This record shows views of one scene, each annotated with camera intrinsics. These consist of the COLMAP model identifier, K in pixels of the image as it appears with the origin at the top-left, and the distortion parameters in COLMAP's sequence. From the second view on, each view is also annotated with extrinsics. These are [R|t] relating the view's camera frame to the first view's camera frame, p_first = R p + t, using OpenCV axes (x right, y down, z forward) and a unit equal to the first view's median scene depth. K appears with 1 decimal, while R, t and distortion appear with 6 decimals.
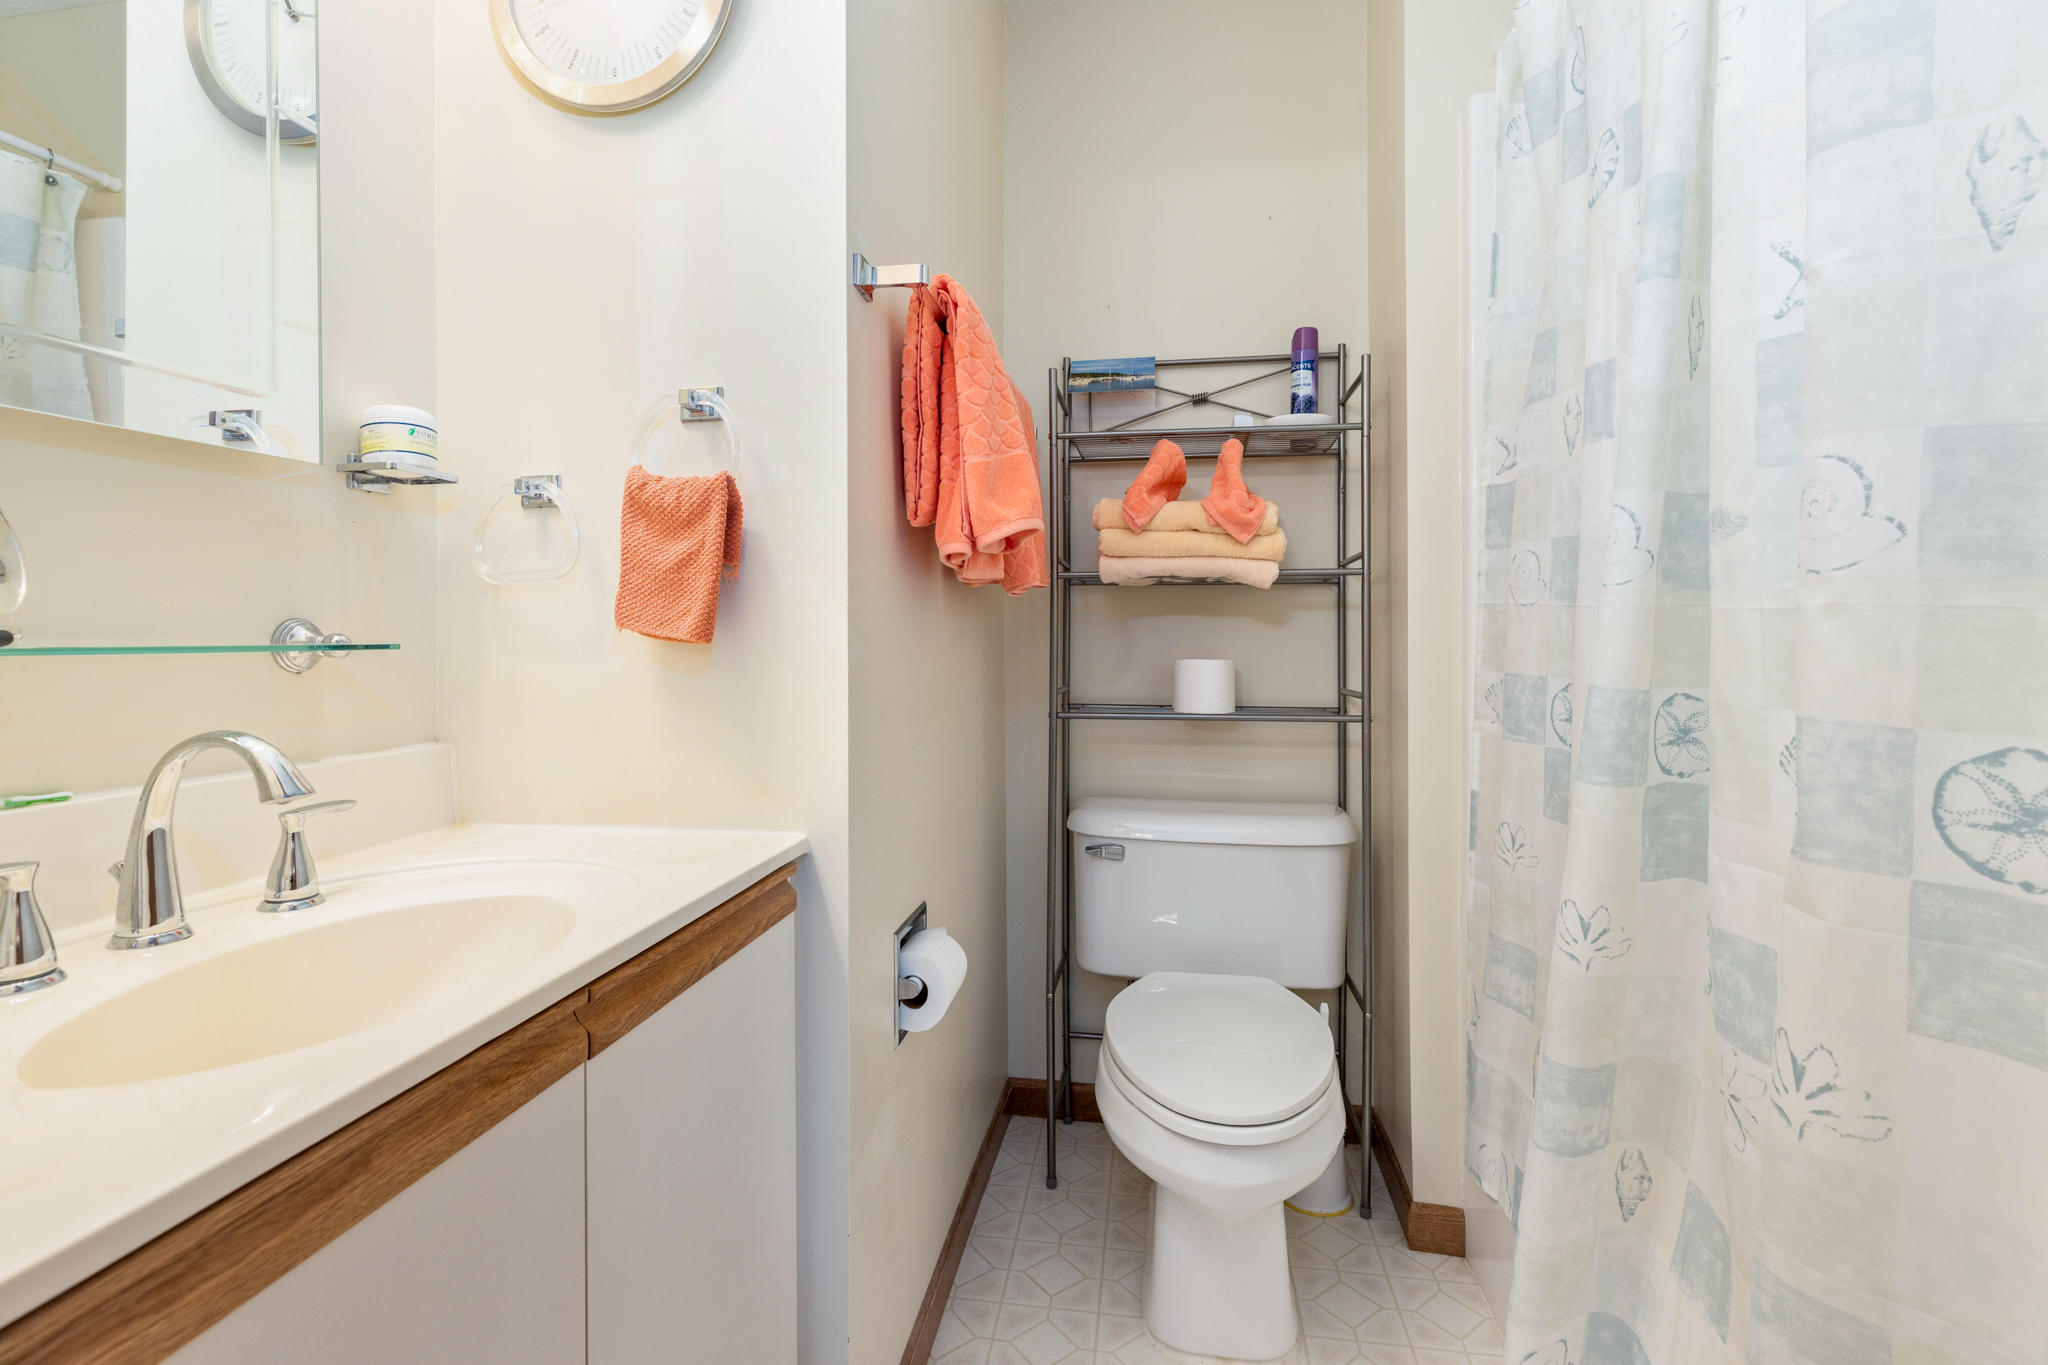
lens RADIAL K [[924.1, 0, 1036.3], [0, 924.1, 635.9], [0, 0, 1]] dist [0.005089, -0.001045]
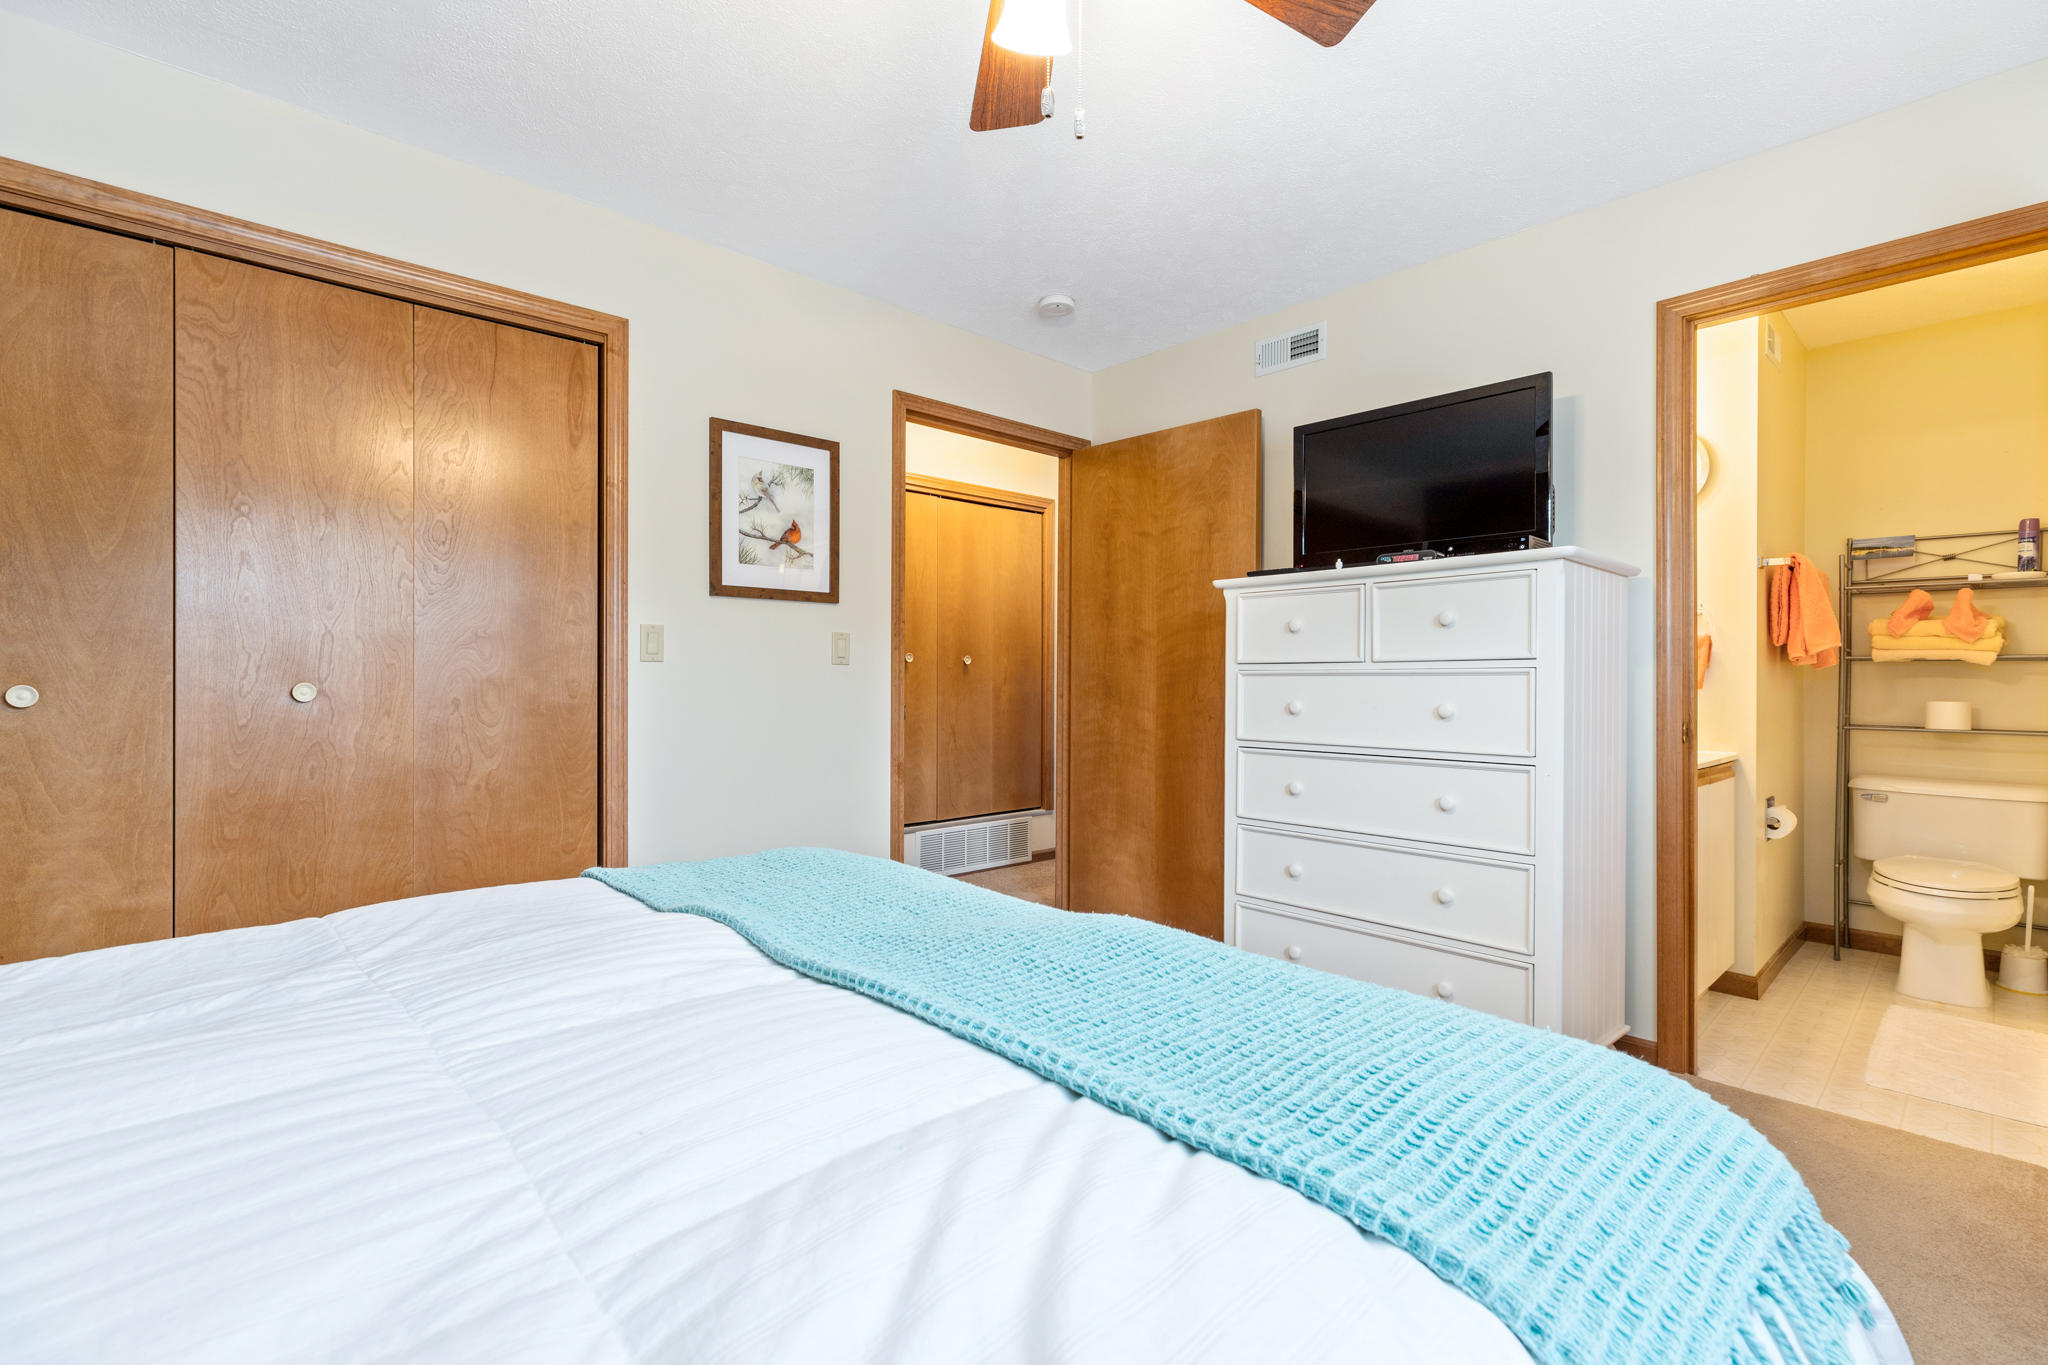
lens RADIAL K [[924.1, 0, 1019.6], [0, 924.1, 686.2], [0, 0, 1]] dist [0.005089, -0.001045]
pose [[0.778474, 0.008095, -0.627624, -0.102905], [-0.010612, 0.999944, -0.000266, 0.014579], [0.627587, 0.006868, 0.778516, -1.645368]]
